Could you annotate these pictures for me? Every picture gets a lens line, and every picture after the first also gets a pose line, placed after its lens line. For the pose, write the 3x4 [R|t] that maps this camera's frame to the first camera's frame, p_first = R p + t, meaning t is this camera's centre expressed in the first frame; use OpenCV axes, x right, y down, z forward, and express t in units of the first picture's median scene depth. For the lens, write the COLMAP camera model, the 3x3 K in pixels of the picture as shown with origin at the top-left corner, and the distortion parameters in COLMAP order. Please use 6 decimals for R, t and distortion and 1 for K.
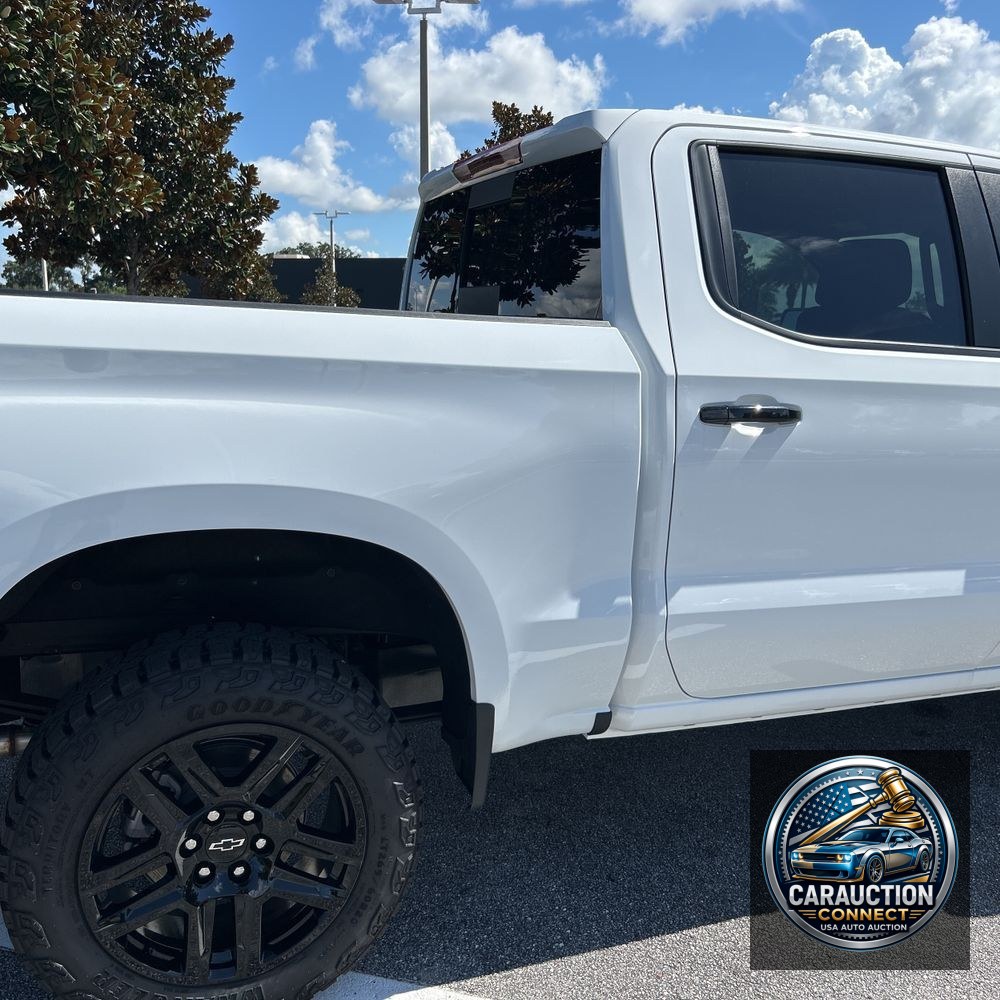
lens RADIAL K [[1028.6, 0, 513.6], [0, 1028.6, 483.5], [0, 0, 1]] dist [0.009602, -0.013009]
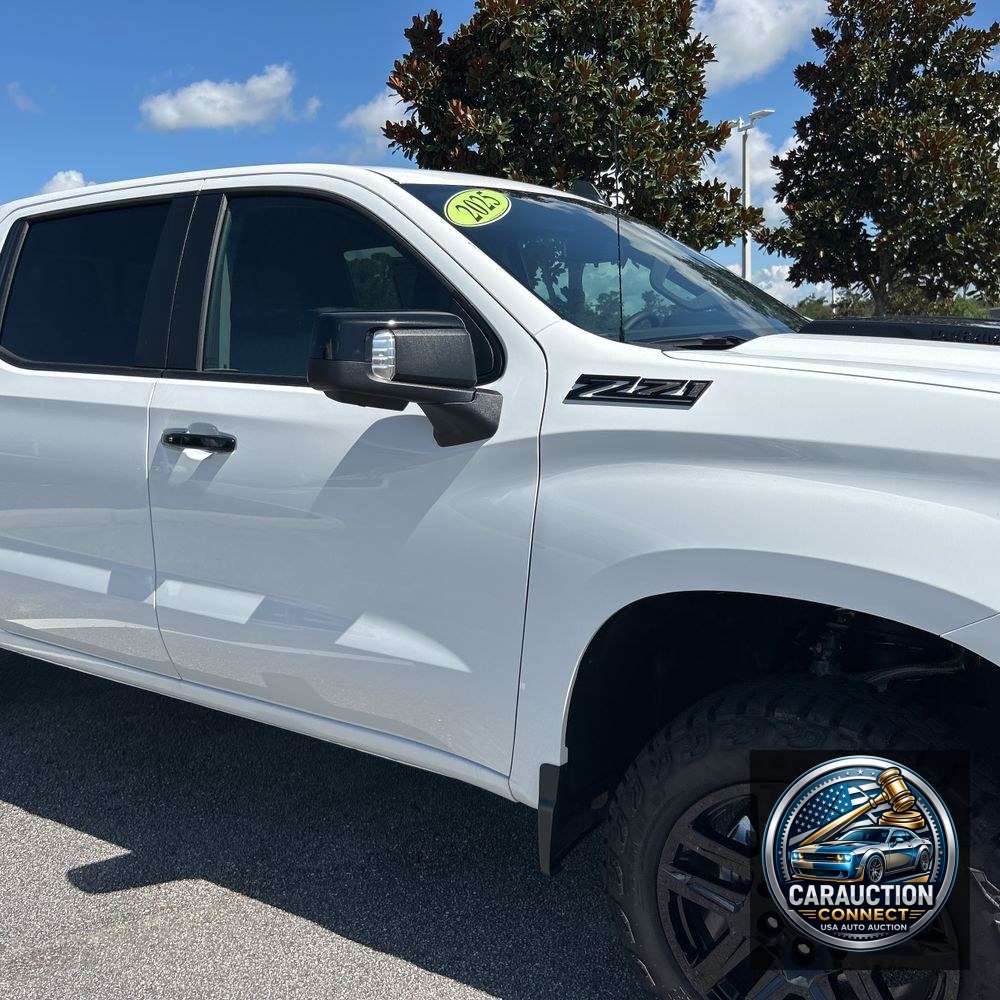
lens RADIAL K [[1027.4, 0, 500.0], [0, 1027.4, 500.0], [0, 0, 1]] dist [0.052801, -0.017881]
pose [[0.559874, 0.089290, -0.823753, 1.781370], [-0.093559, 0.994631, 0.044224, -0.089756], [0.823279, 0.052309, 0.565222, 0.832442]]
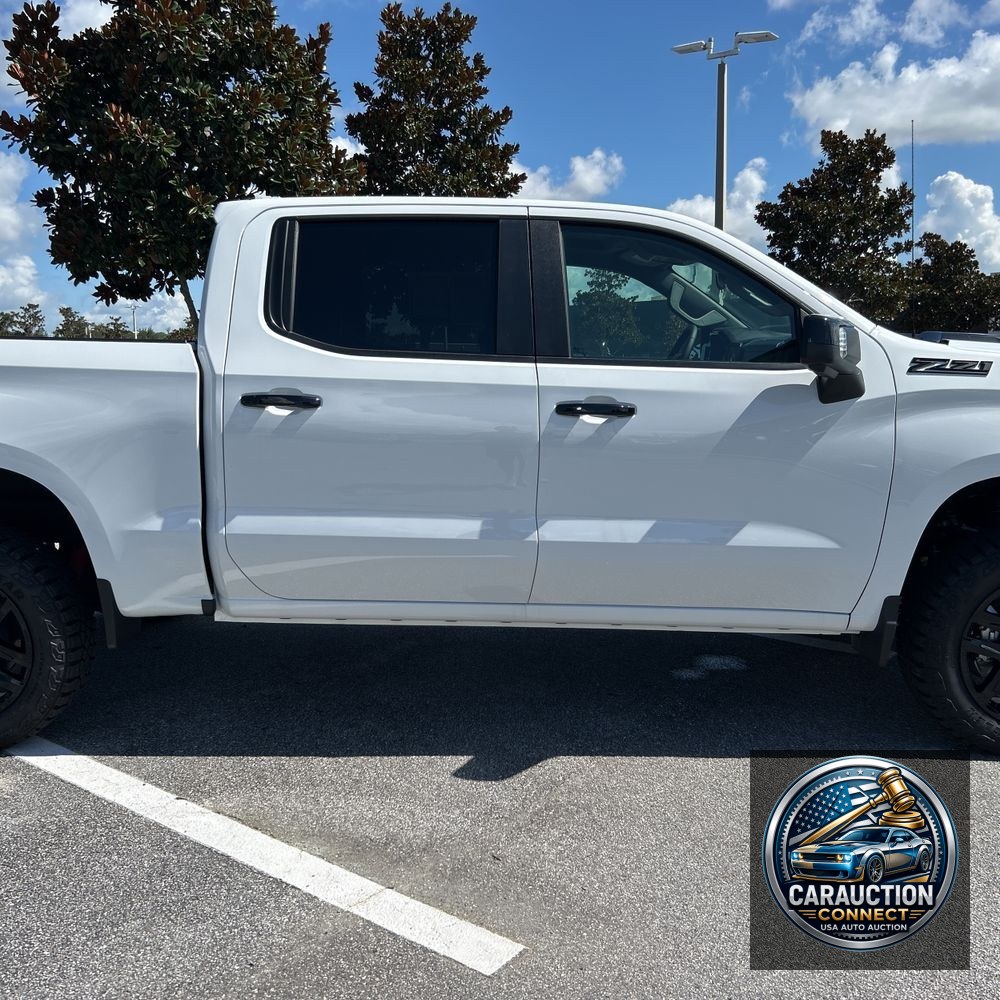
lens RADIAL K [[1023.4, 0, 500.0], [0, 1023.4, 500.0], [0, 0, 1]] dist [0.017954, 0.003939]
pose [[0.919467, 0.027730, -0.392187, 1.114582], [-0.035493, 0.999291, -0.012557, 0.083703], [0.391561, 0.025466, 0.919800, -0.230476]]
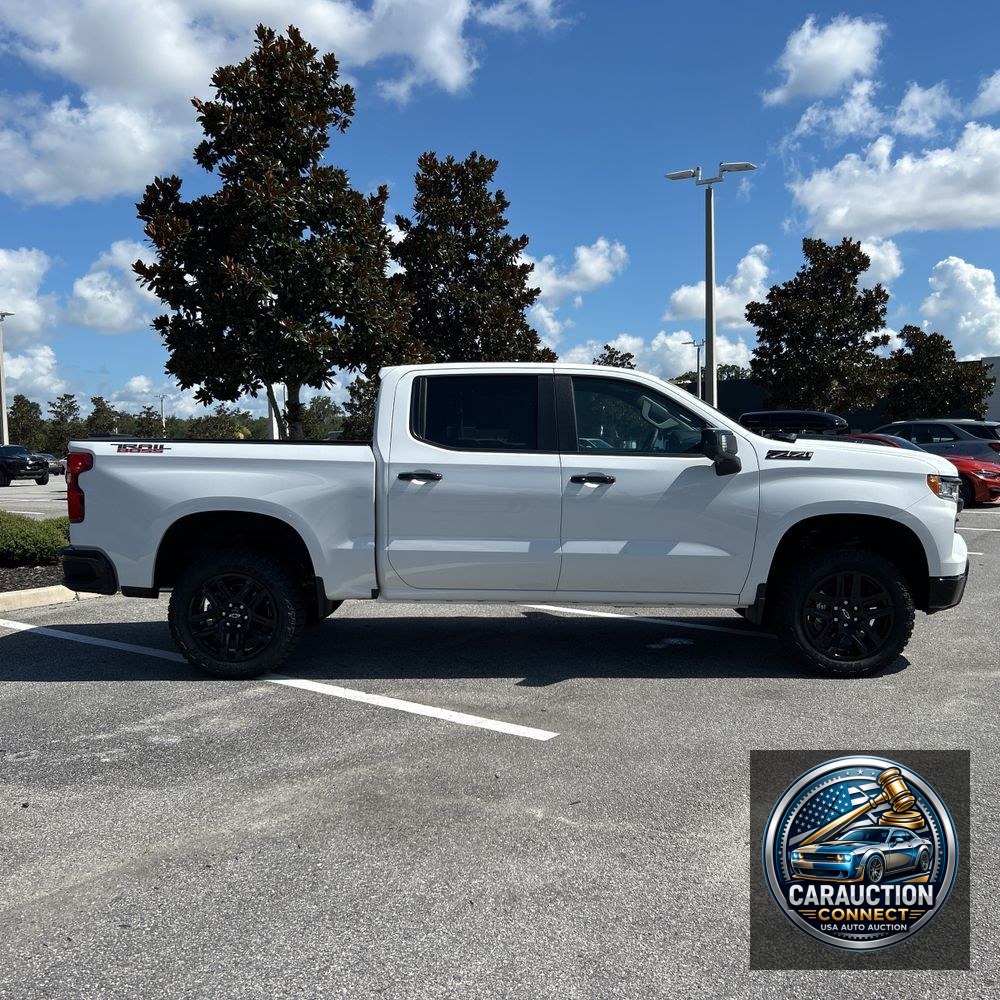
lens RADIAL K [[1027.4, 0, 500.0], [0, 1027.4, 500.0], [0, 0, 1]] dist [0.052801, -0.017881]
pose [[0.915079, -0.010939, -0.403126, 1.523151], [-0.028779, 0.995312, -0.092336, 0.238821], [0.402246, 0.096097, 0.910474, -1.372483]]
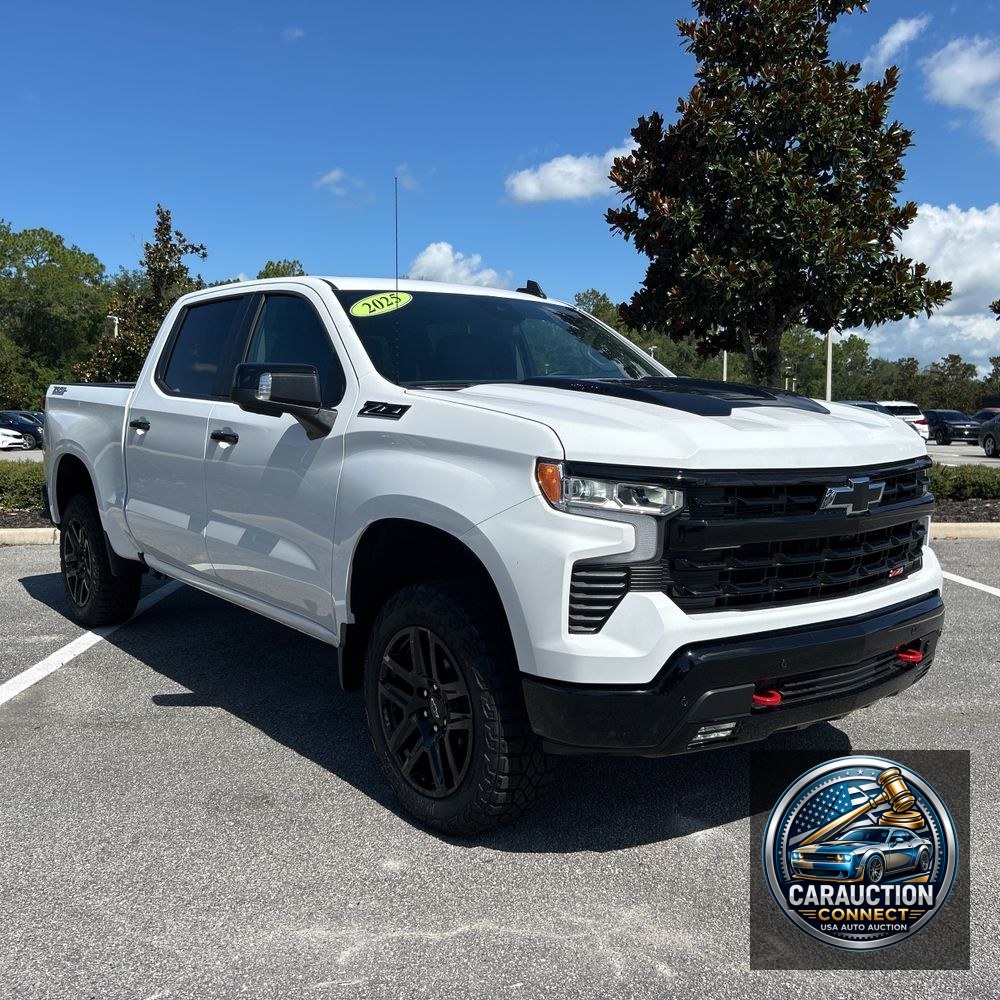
lens RADIAL K [[1041.2, 0, 500.0], [0, 1041.2, 500.0], [0, 0, 1]] dist [0.062919, -0.034287]
pose [[0.272733, 0.065494, -0.959858, 2.695464], [-0.157511, 0.987258, 0.022609, -0.082404], [0.949109, 0.145022, 0.279574, 1.156467]]
